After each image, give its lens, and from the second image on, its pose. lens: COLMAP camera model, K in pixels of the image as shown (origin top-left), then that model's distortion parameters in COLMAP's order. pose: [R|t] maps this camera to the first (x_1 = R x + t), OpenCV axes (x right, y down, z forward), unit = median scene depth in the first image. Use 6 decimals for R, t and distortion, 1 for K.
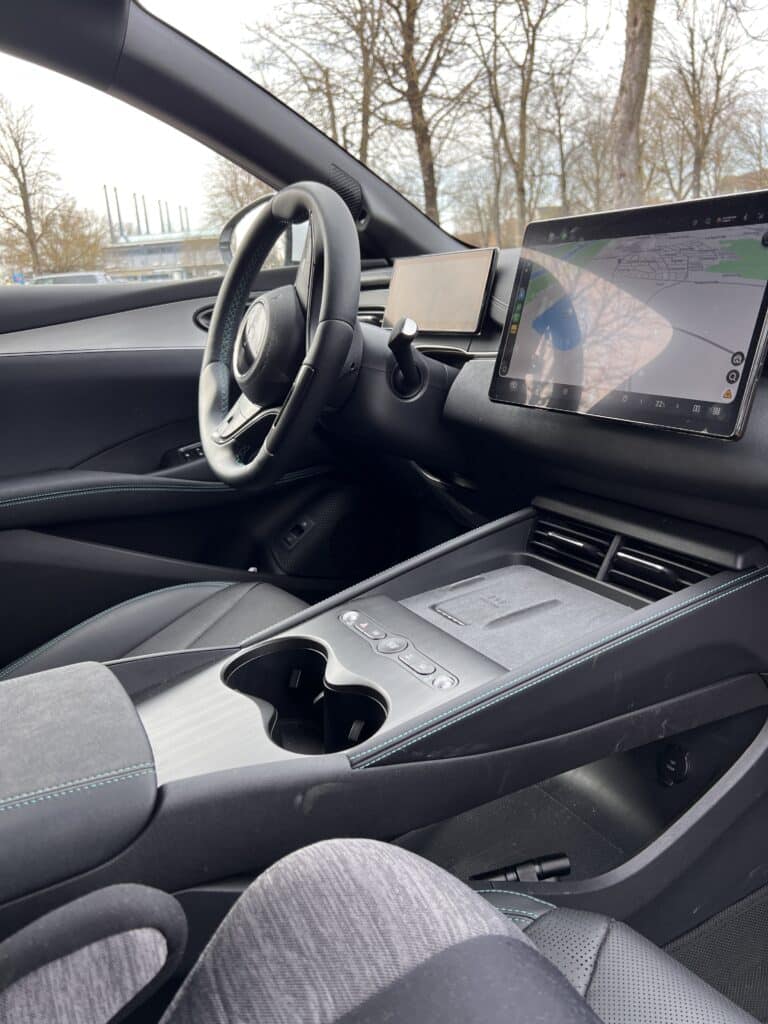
lens RADIAL K [[767.6, 0, 382.1], [0, 767.6, 508.6], [0, 0, 1]] dist [0.017713, -0.025528]
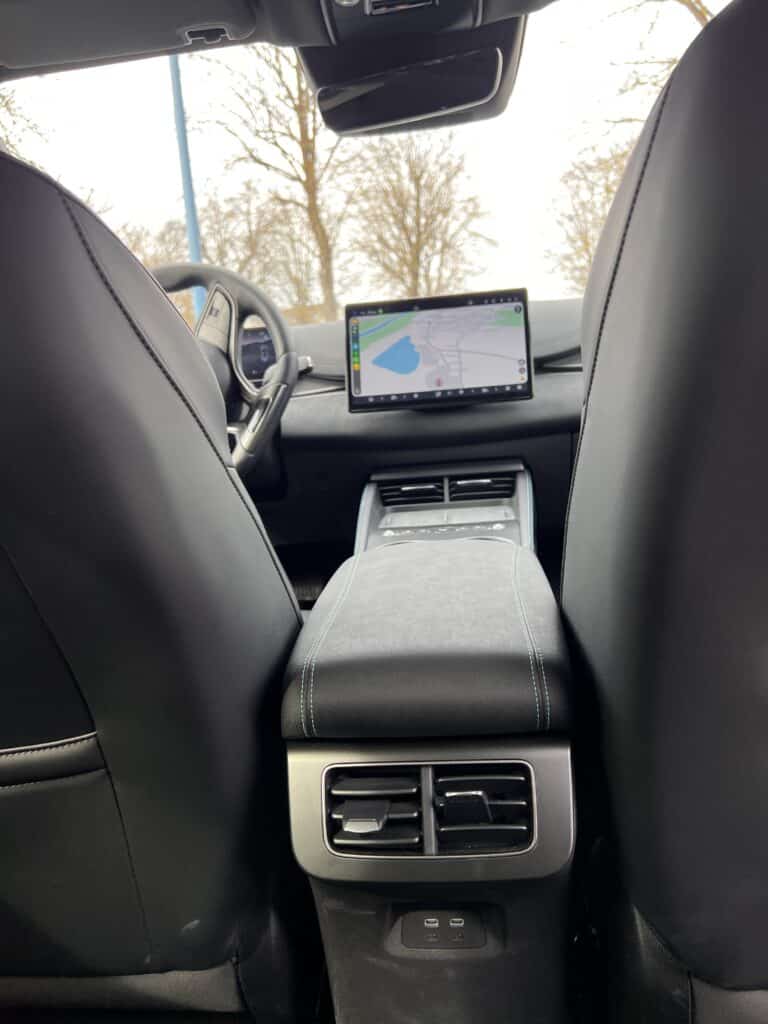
lens RADIAL K [[767.6, 0, 377.5], [0, 767.6, 505.6], [0, 0, 1]] dist [0.017713, -0.025528]
pose [[0.589383, -0.110019, 0.800327, -0.135251], [0.270716, 0.960300, -0.067353, 0.019708], [-0.761144, 0.256359, 0.595768, 0.012160]]
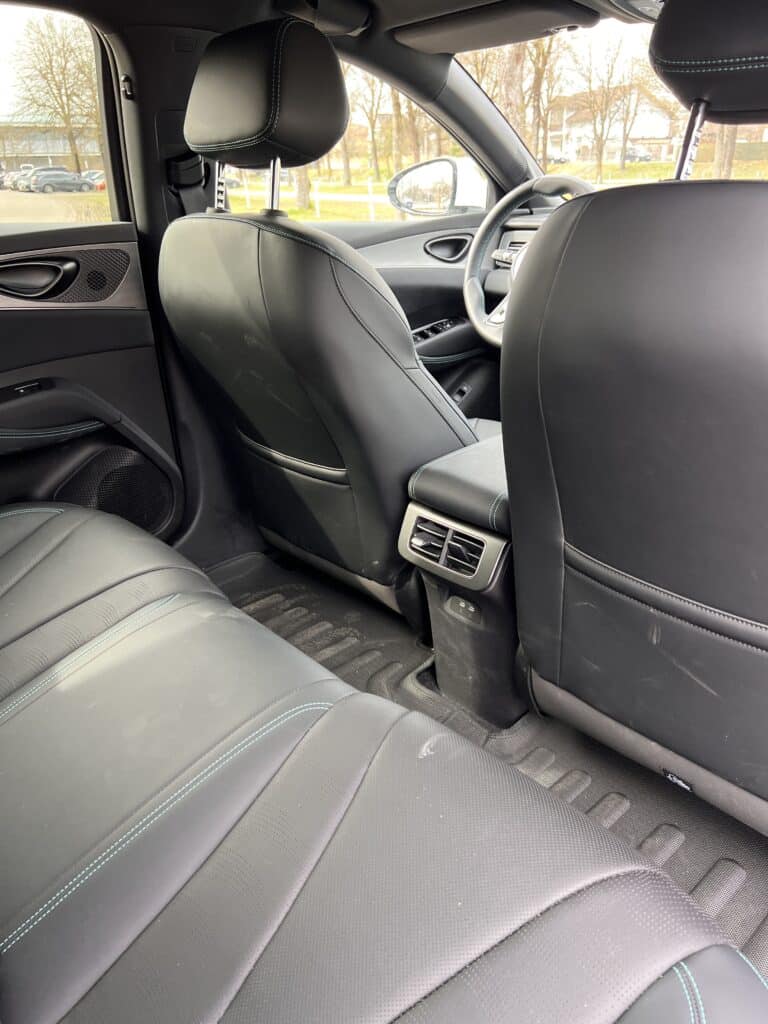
lens RADIAL K [[767.6, 0, 388.2], [0, 767.6, 512.1], [0, 0, 1]] dist [0.017713, -0.025528]
pose [[0.975591, -0.044430, 0.215055, -0.122620], [0.020226, 0.993336, 0.113466, 0.018311], [-0.218664, -0.106347, 0.969988, -0.094781]]
